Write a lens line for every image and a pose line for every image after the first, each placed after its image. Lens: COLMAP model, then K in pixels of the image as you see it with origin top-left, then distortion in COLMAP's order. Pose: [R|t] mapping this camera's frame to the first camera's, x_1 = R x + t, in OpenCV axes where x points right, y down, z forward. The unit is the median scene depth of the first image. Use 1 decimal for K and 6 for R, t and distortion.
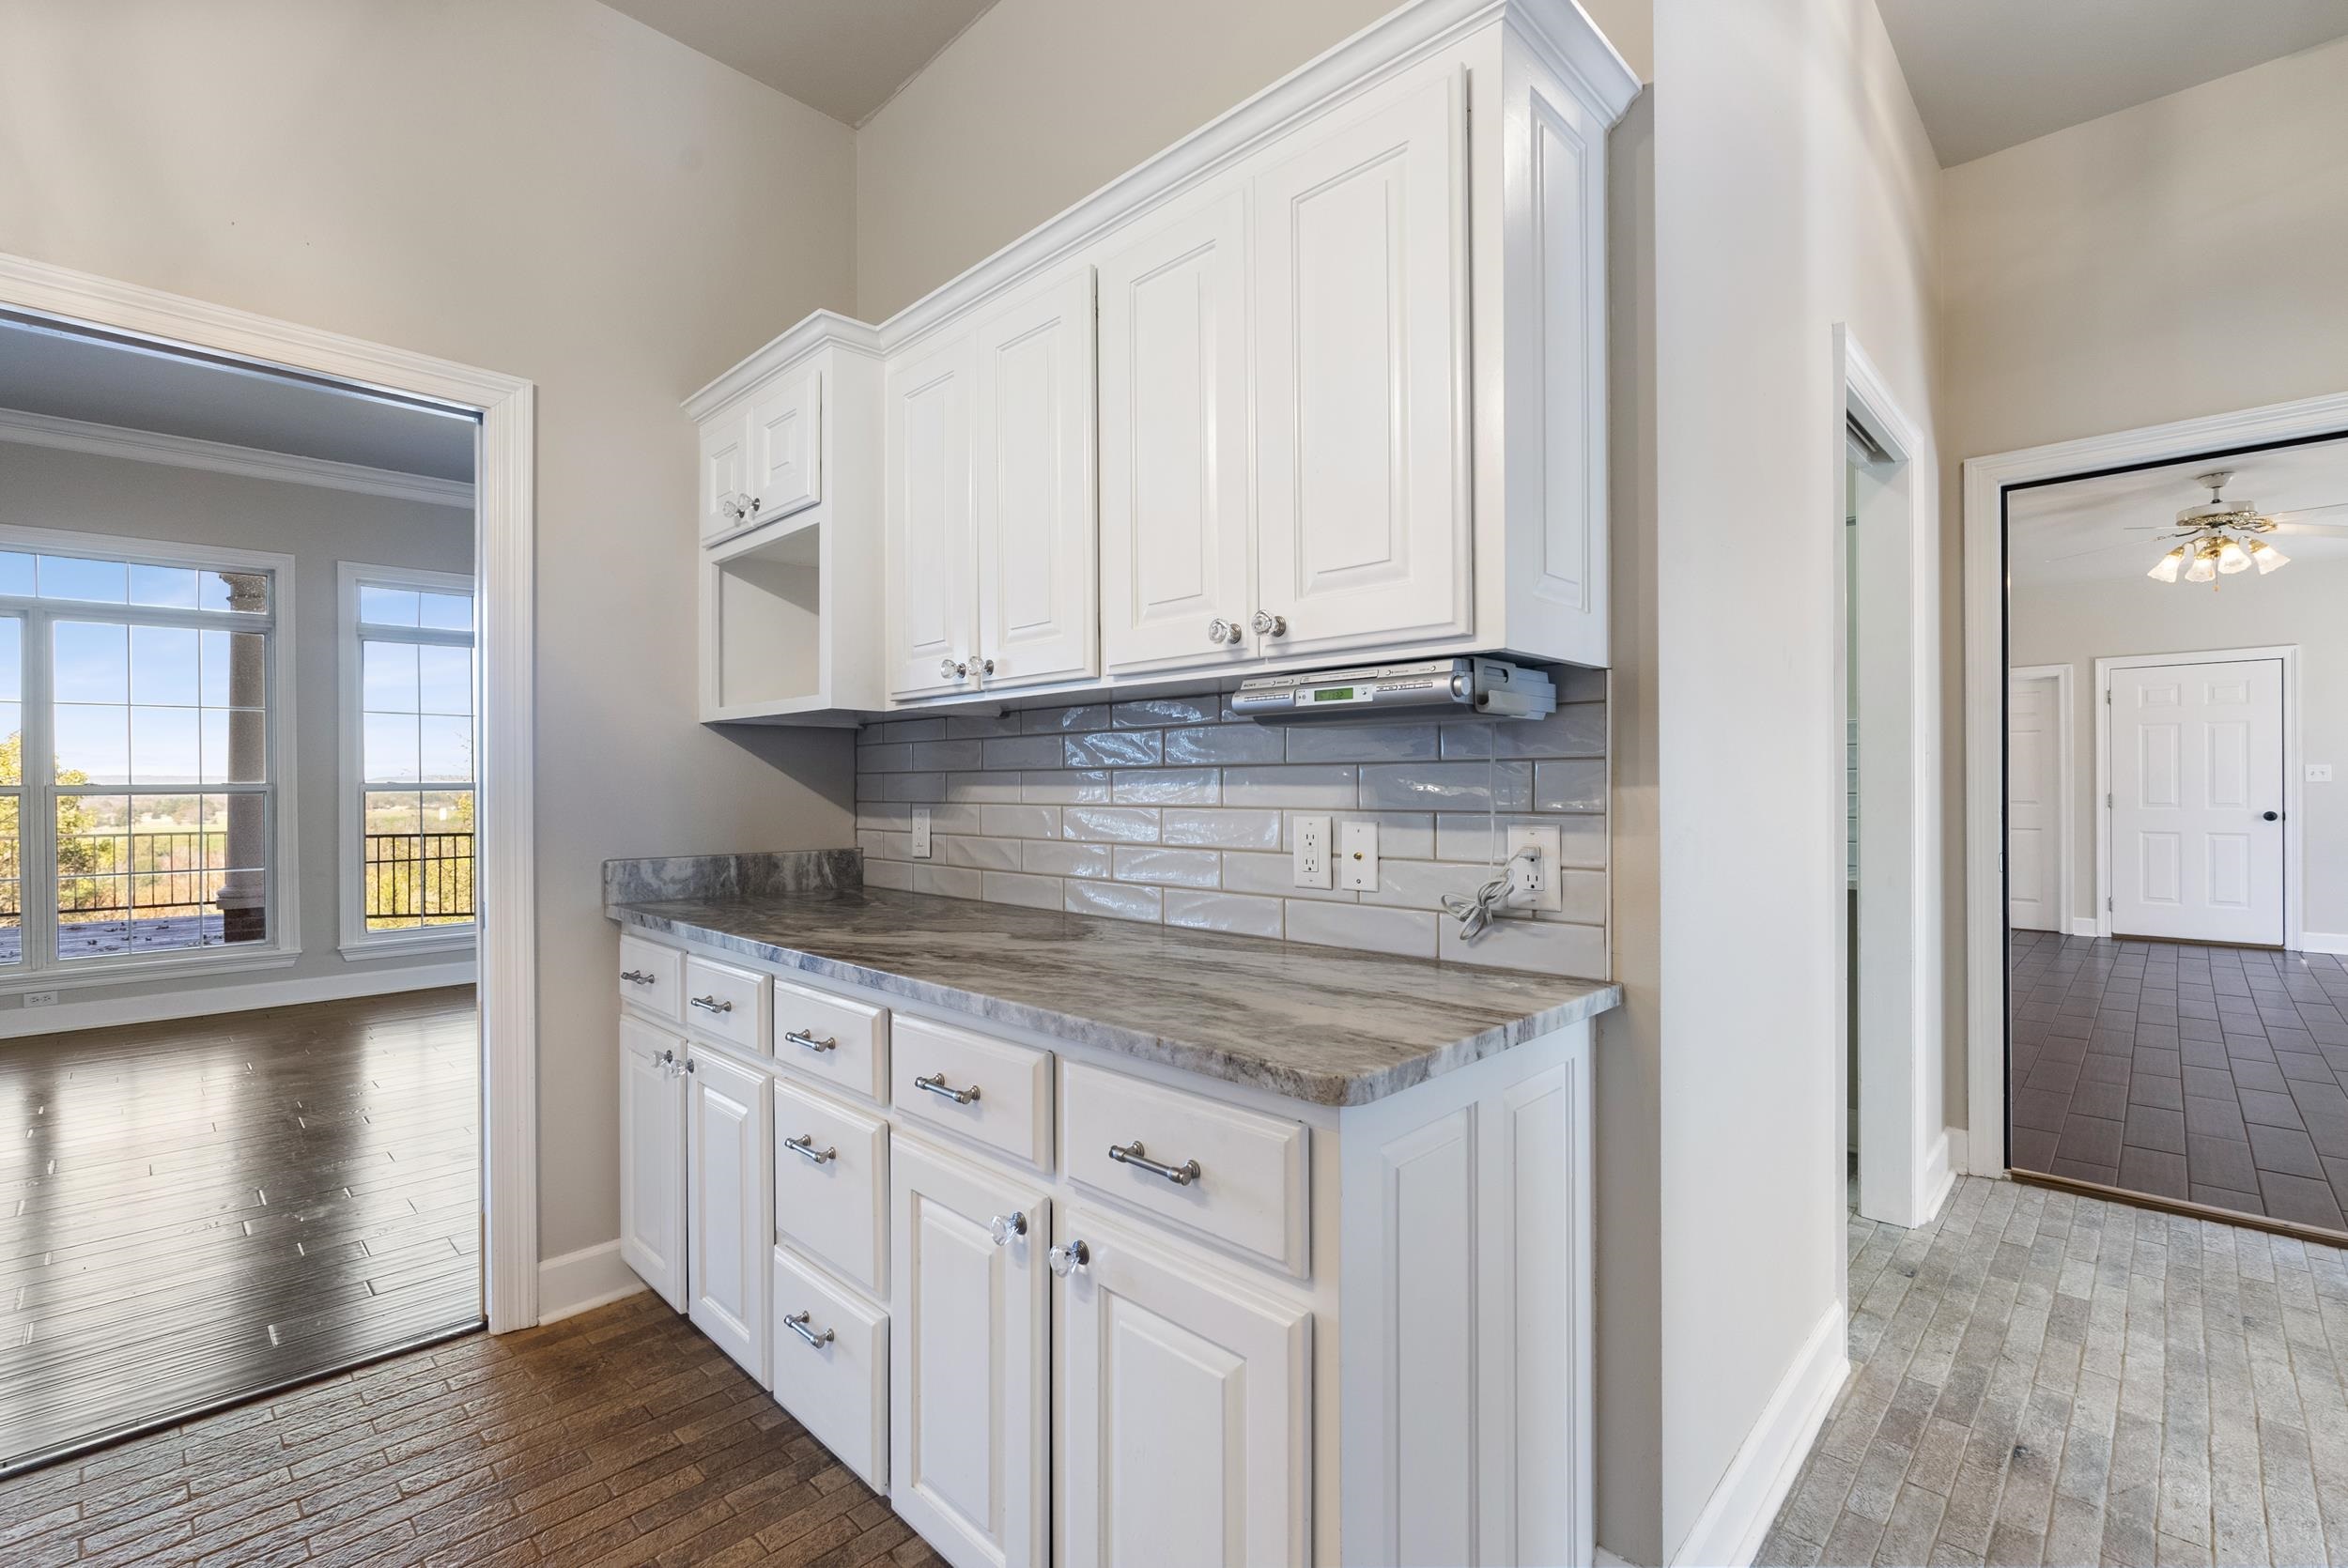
lens RADIAL K [[1040.8, 0, 1166.8], [0, 1040.8, 783.4], [0, 0, 1]] dist [-0.003329, 0.000120]
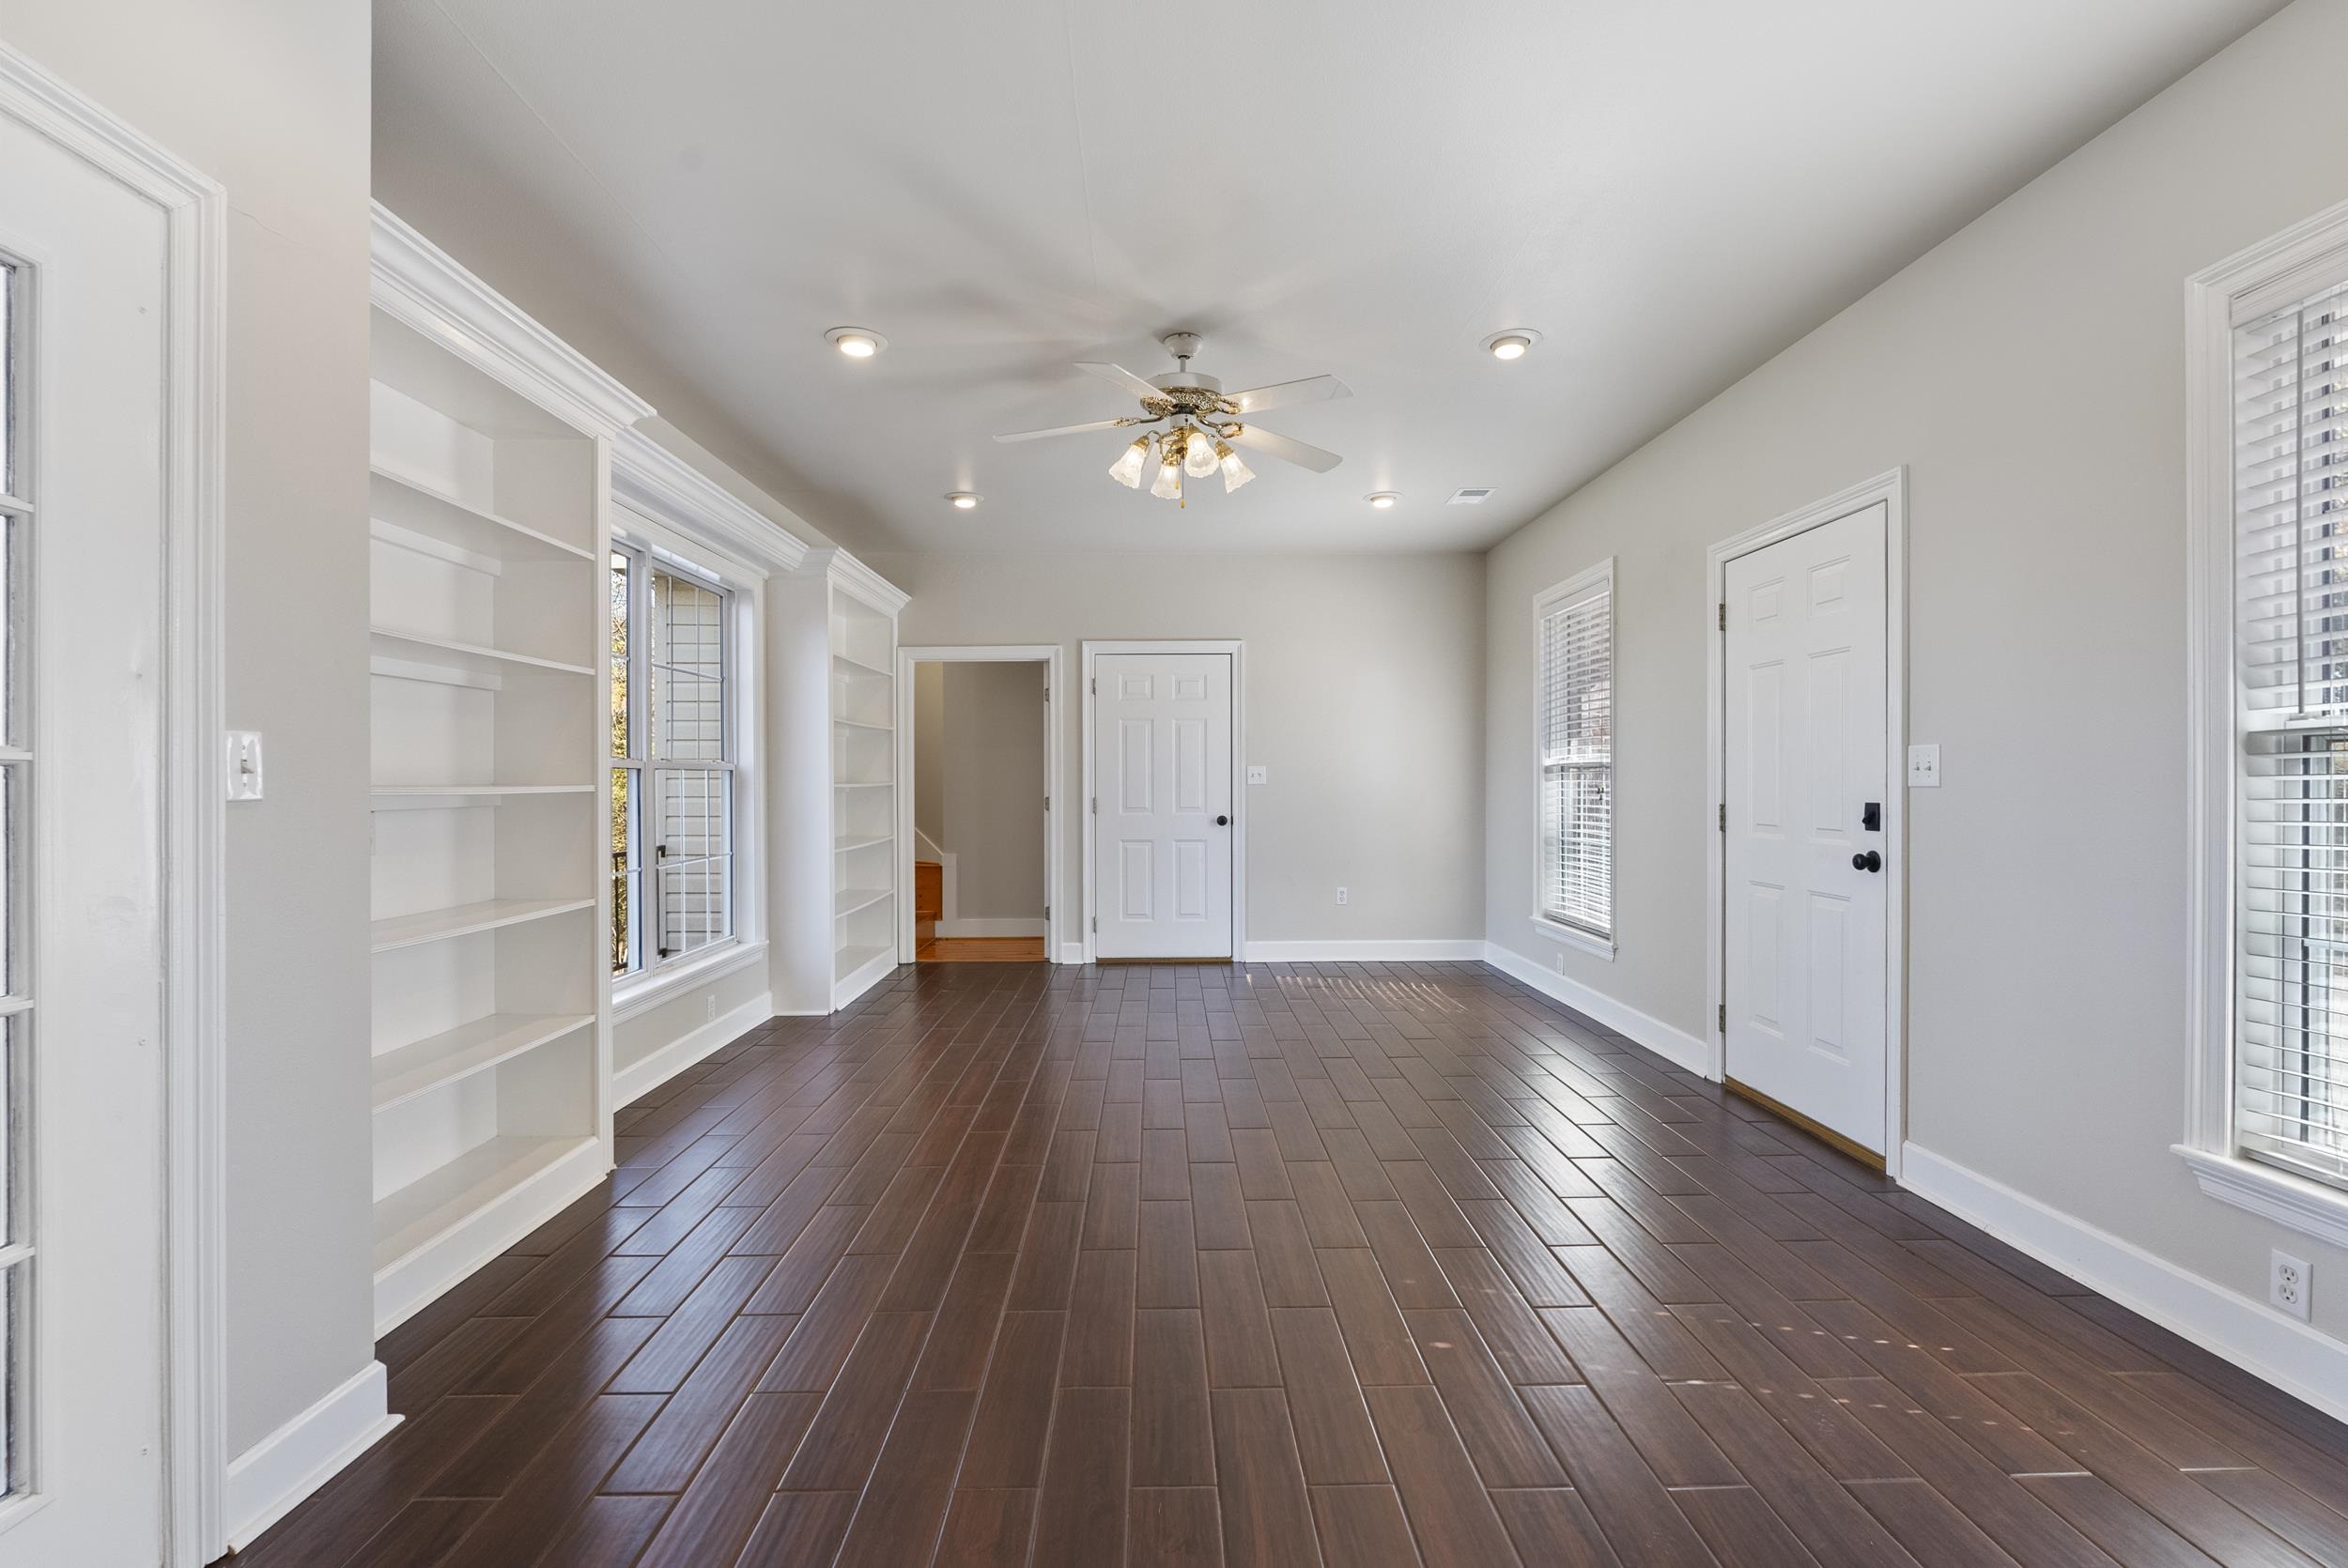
lens RADIAL K [[1040.8, 0, 1166.8], [0, 1040.8, 783.4], [0, 0, 1]] dist [-0.003329, 0.000120]
pose [[0.712337, 0.002753, 0.701833, 0.374273], [-0.001527, 0.999996, -0.002372, 0.000050], [-0.701836, 0.000618, 0.712338, 0.370974]]
